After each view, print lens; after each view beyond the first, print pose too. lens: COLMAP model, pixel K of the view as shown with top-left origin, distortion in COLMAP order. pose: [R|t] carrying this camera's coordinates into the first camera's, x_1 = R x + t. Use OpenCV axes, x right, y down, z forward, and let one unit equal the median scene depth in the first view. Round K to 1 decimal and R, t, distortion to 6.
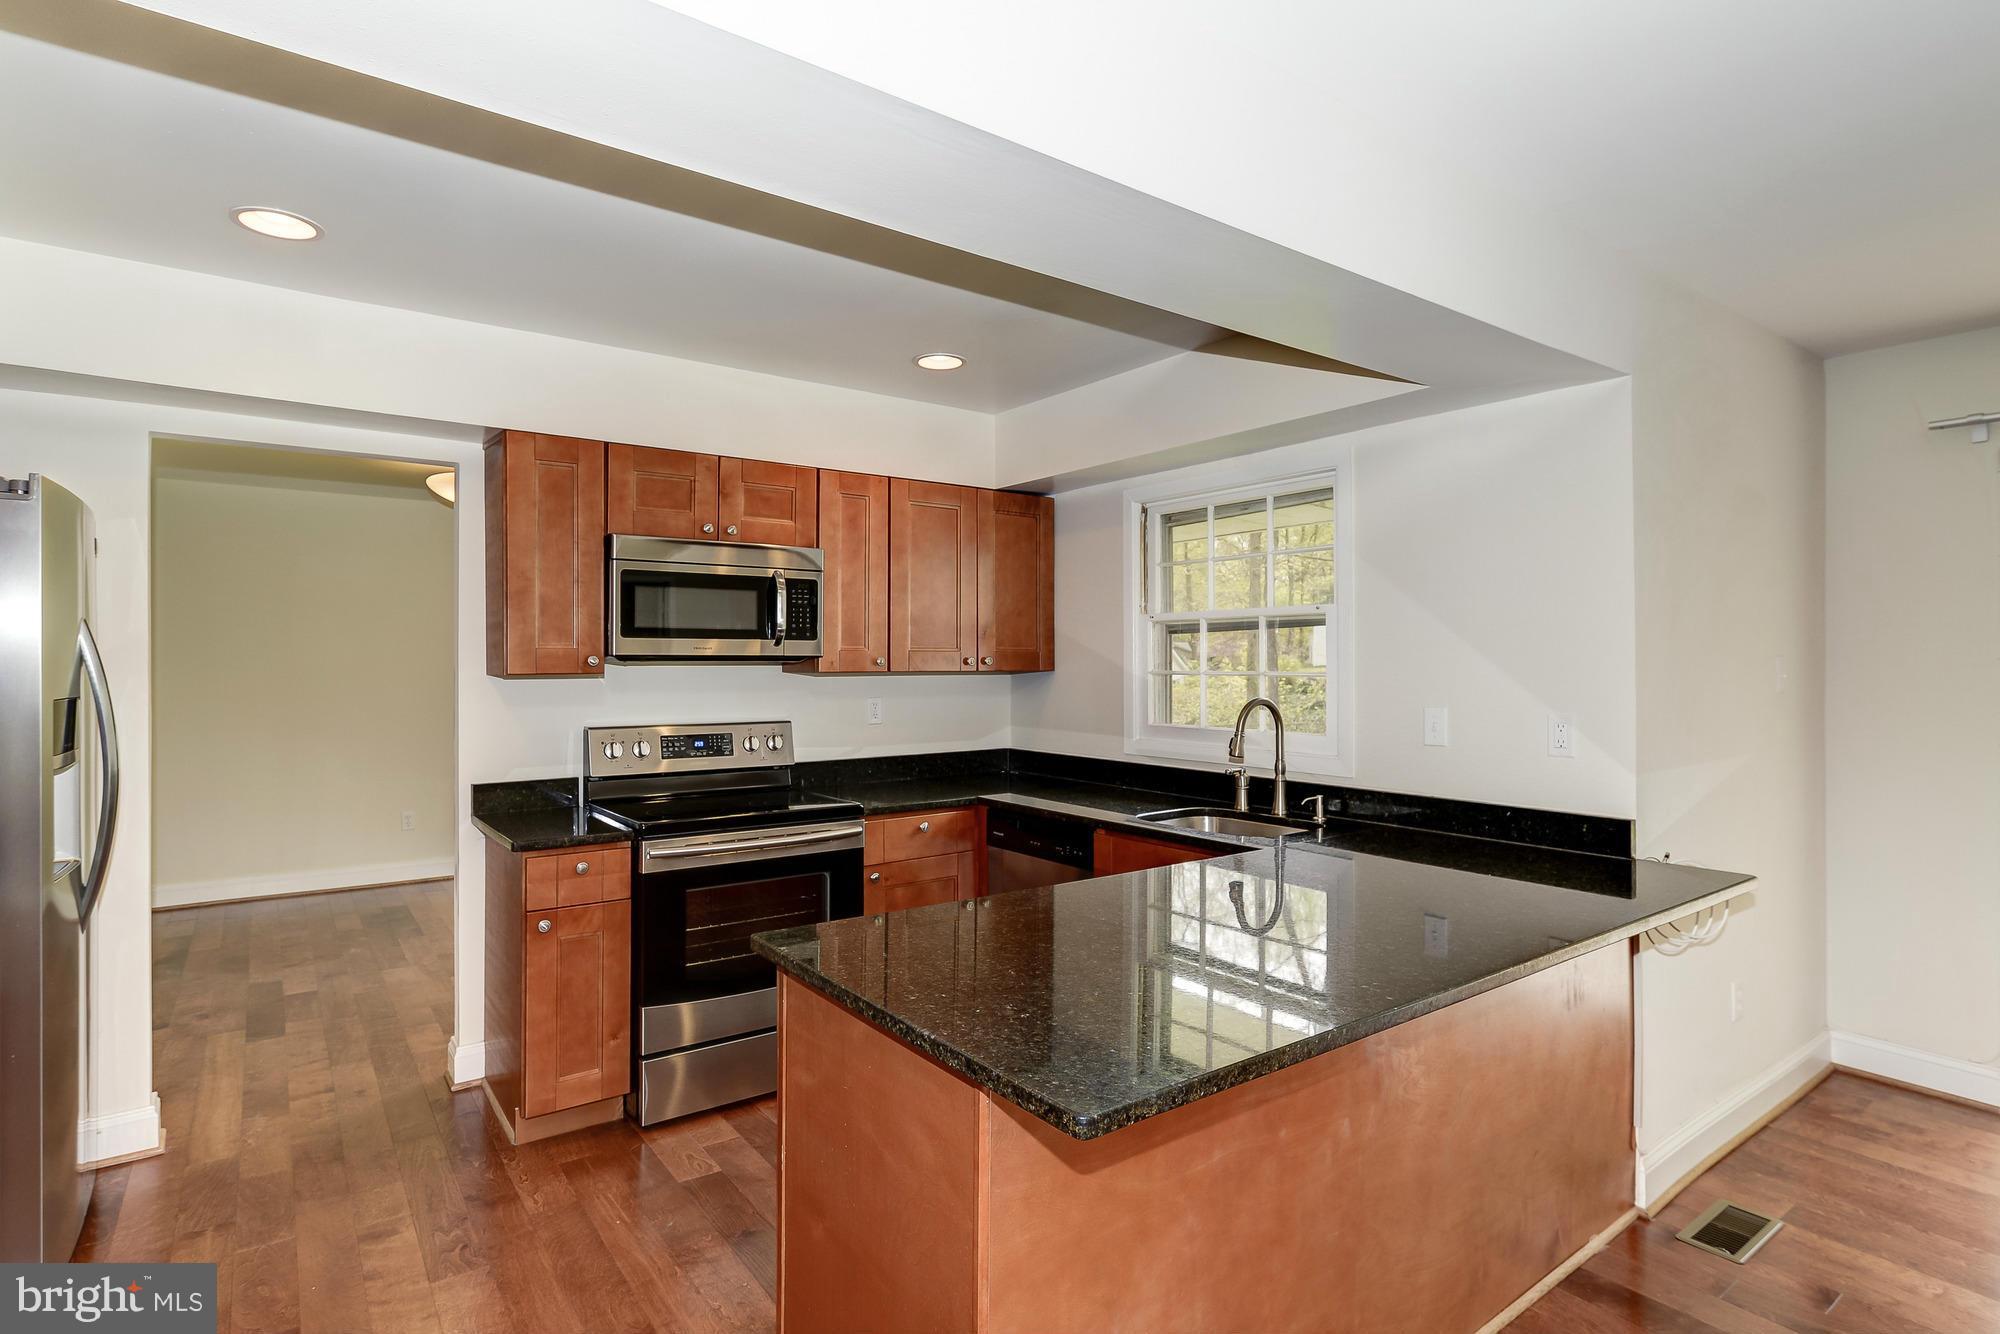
lens RADIAL K [[1015.8, 0, 1000.0], [0, 1015.8, 667.0], [0, 0, 1]] dist [-0.005113, 0.000224]
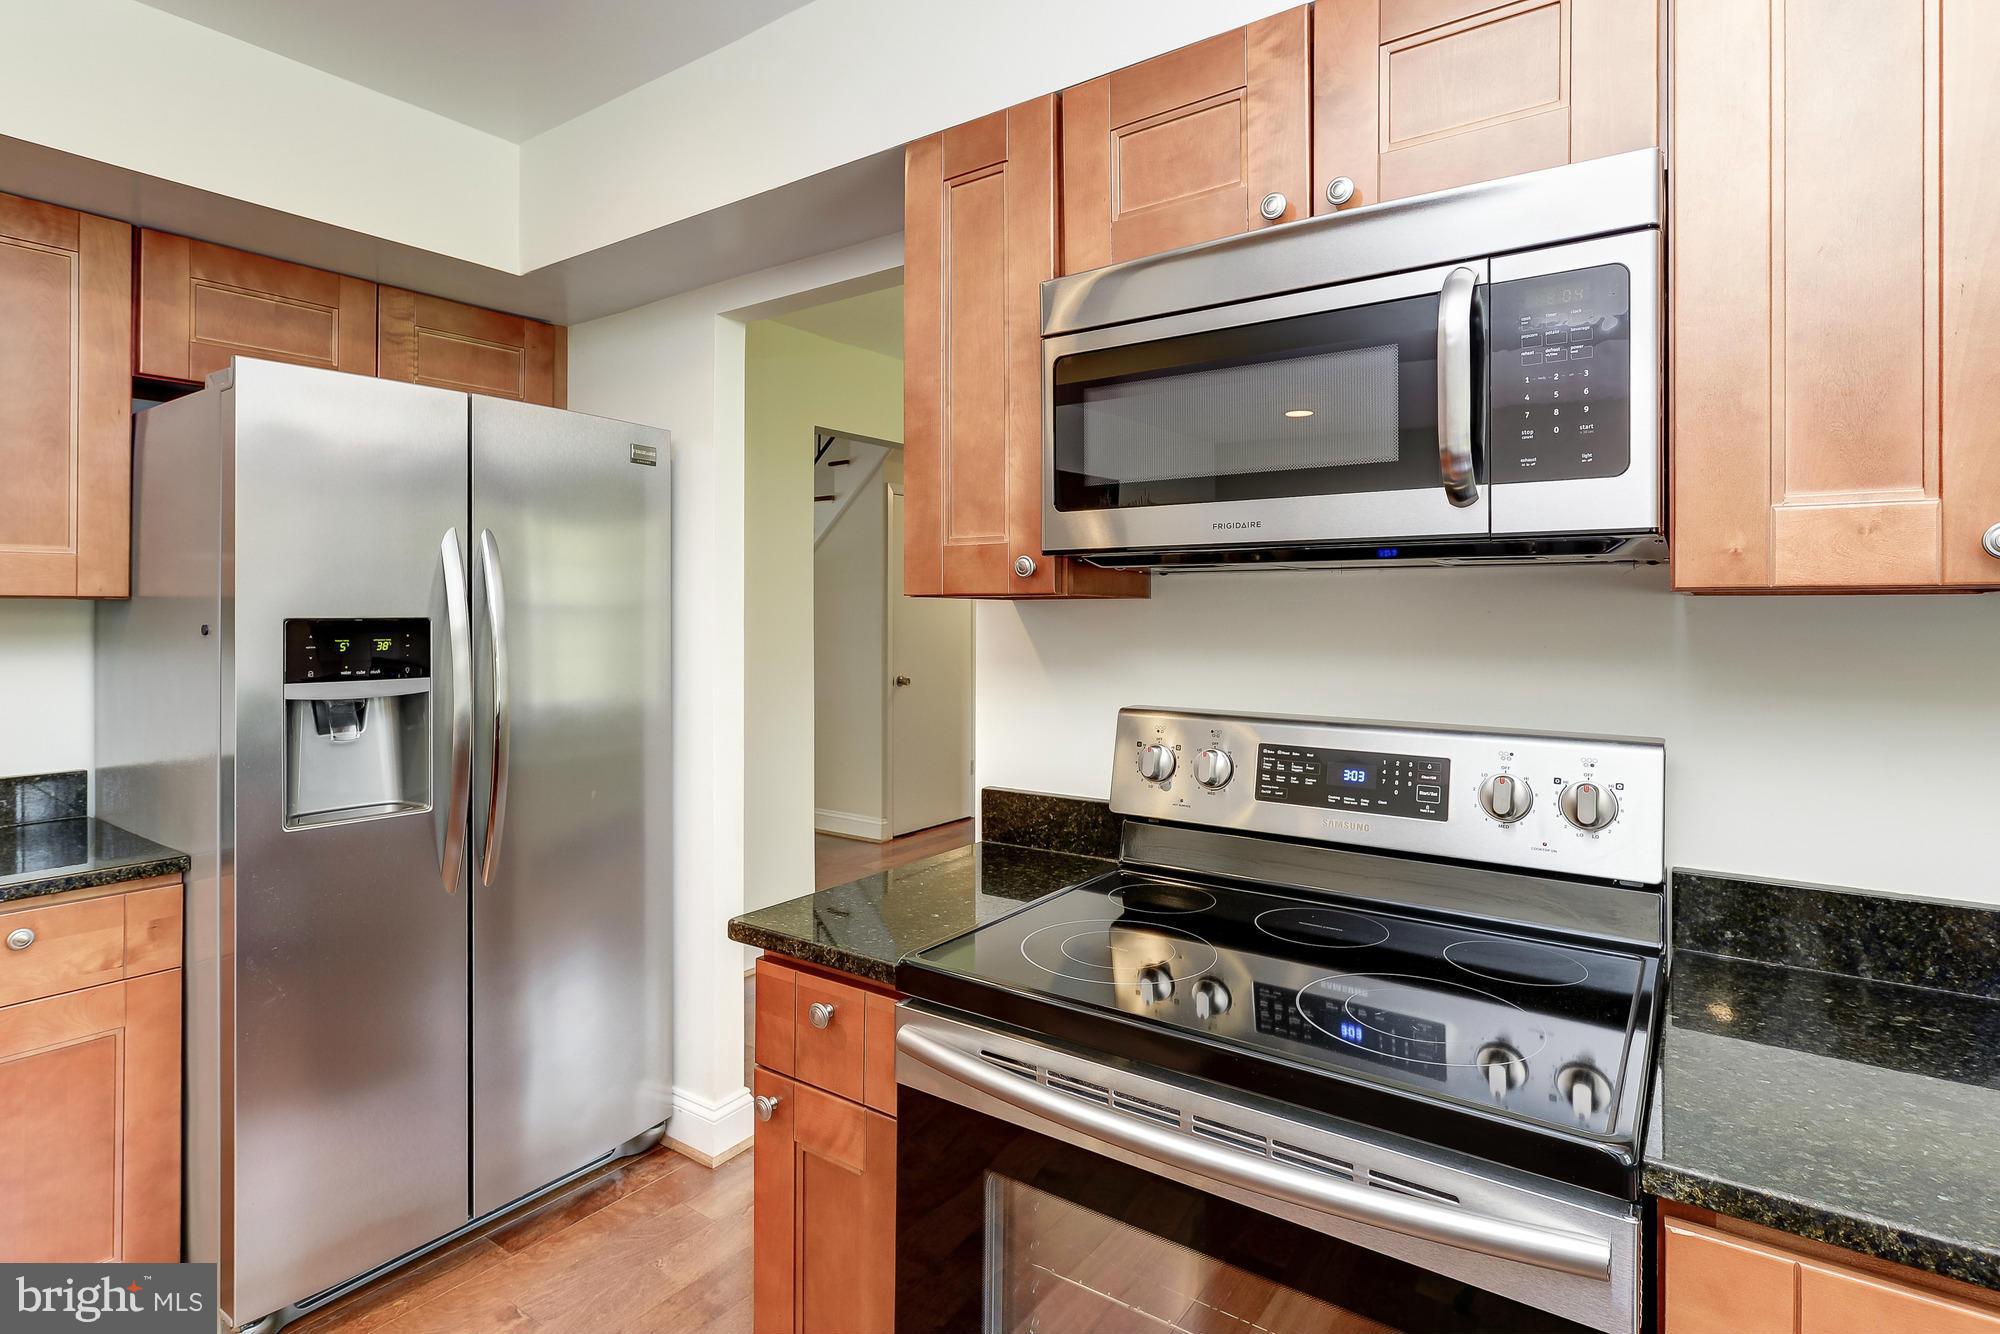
lens RADIAL K [[1025.6, 0, 947.3], [0, 1025.6, 604.4], [0, 0, 1]] dist [-0.003551, -0.000201]
pose [[0.297938, -0.001085, -0.954585, 0.036239], [-0.001432, 0.999998, -0.001584, 0.010702], [0.954584, 0.001839, 0.297936, 0.760664]]
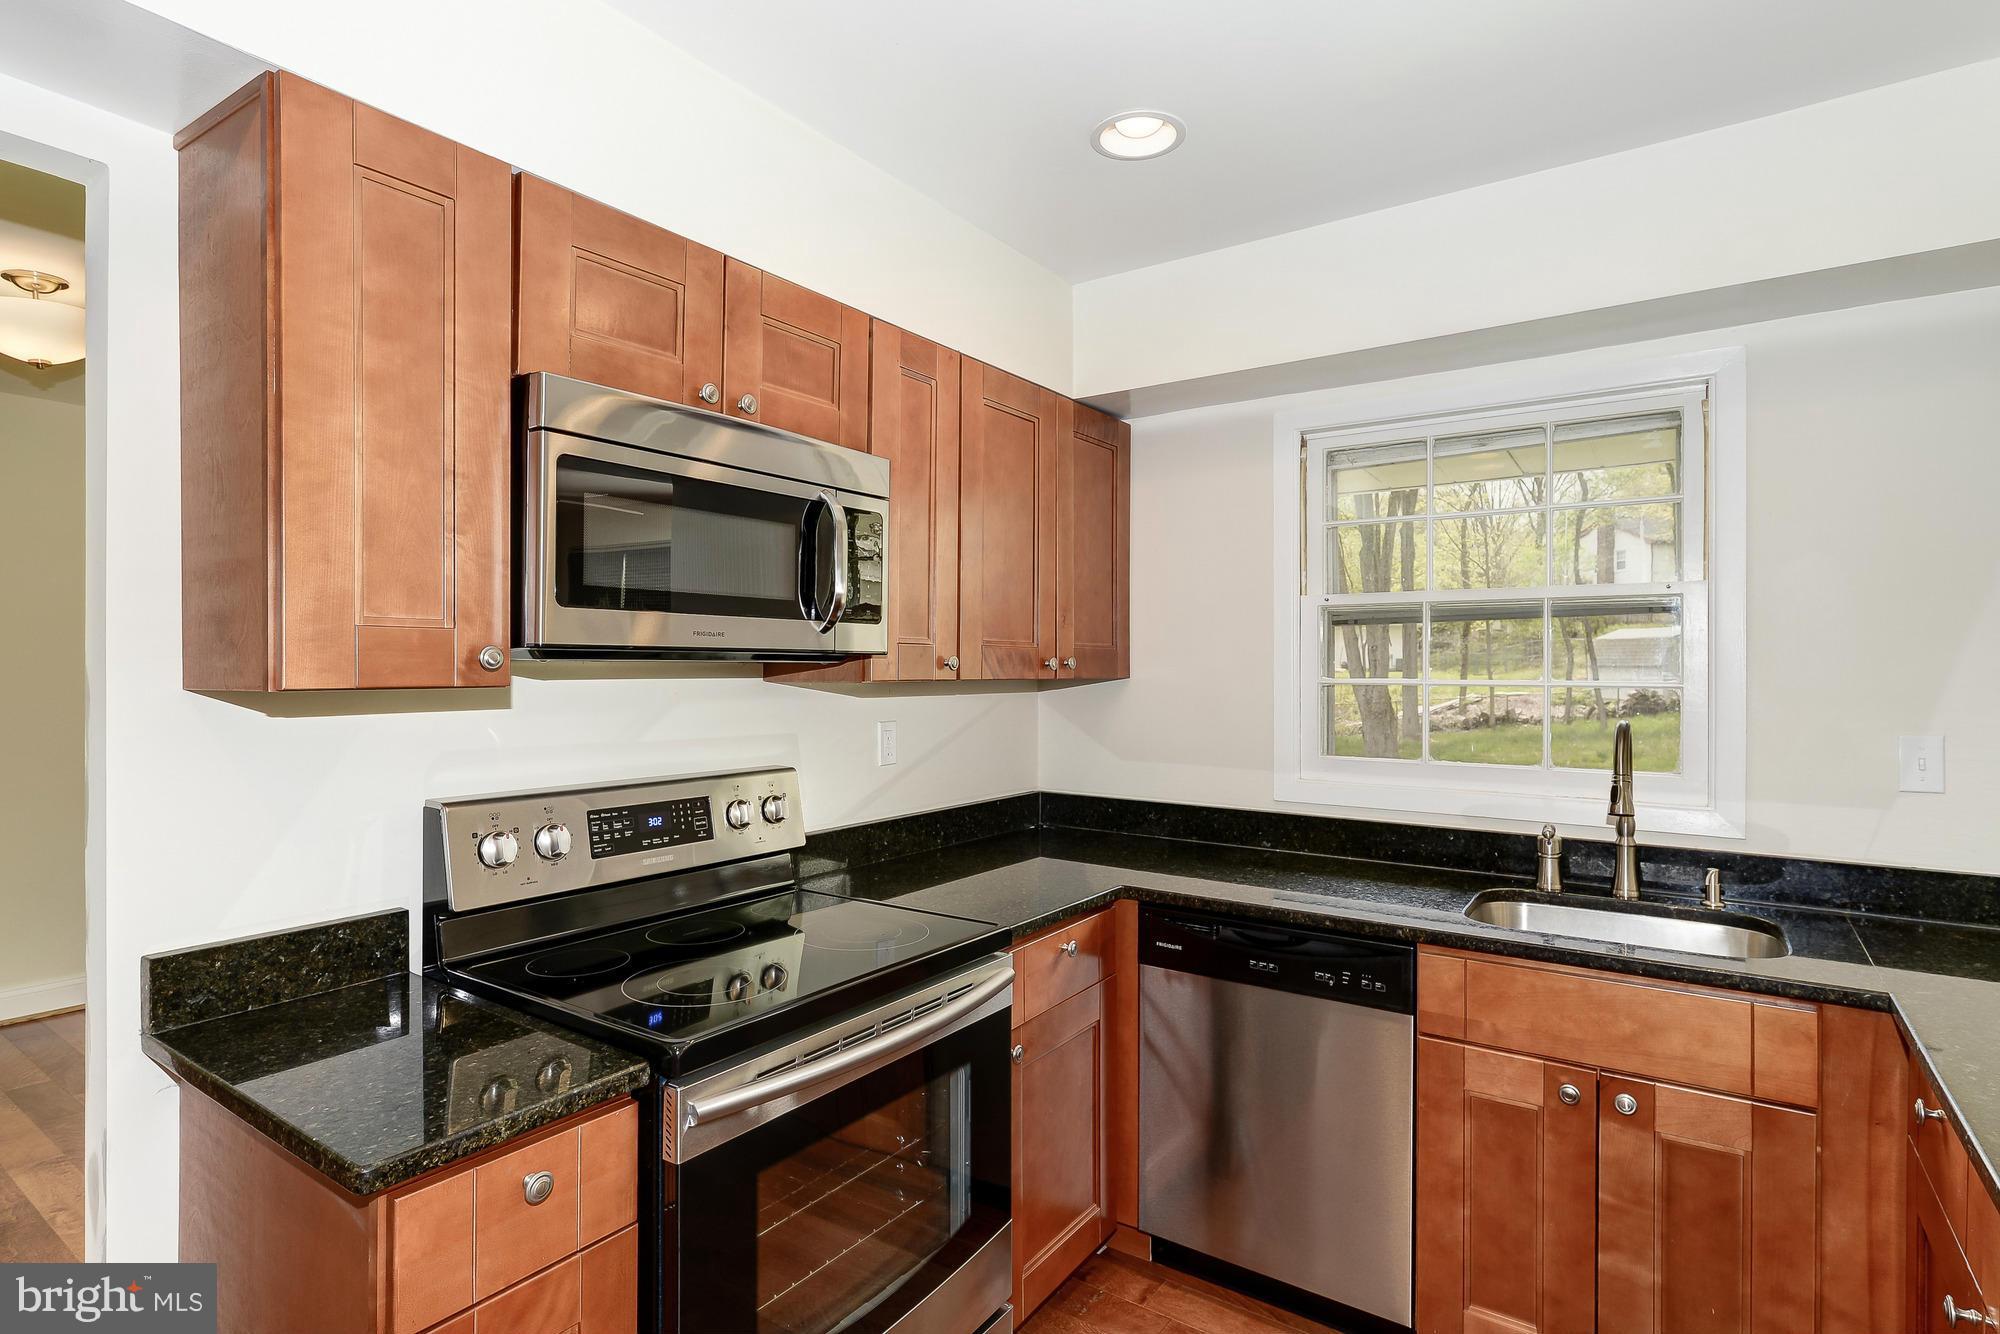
lens RADIAL K [[1015.8, 0, 1000.0], [0, 1015.8, 667.0], [0, 0, 1]] dist [-0.005113, 0.000224]
pose [[0.947321, 0.003825, 0.320264, -0.307554], [-0.002625, 0.999988, -0.004179, -0.000733], [-0.320276, 0.003119, 0.947319, 0.476770]]
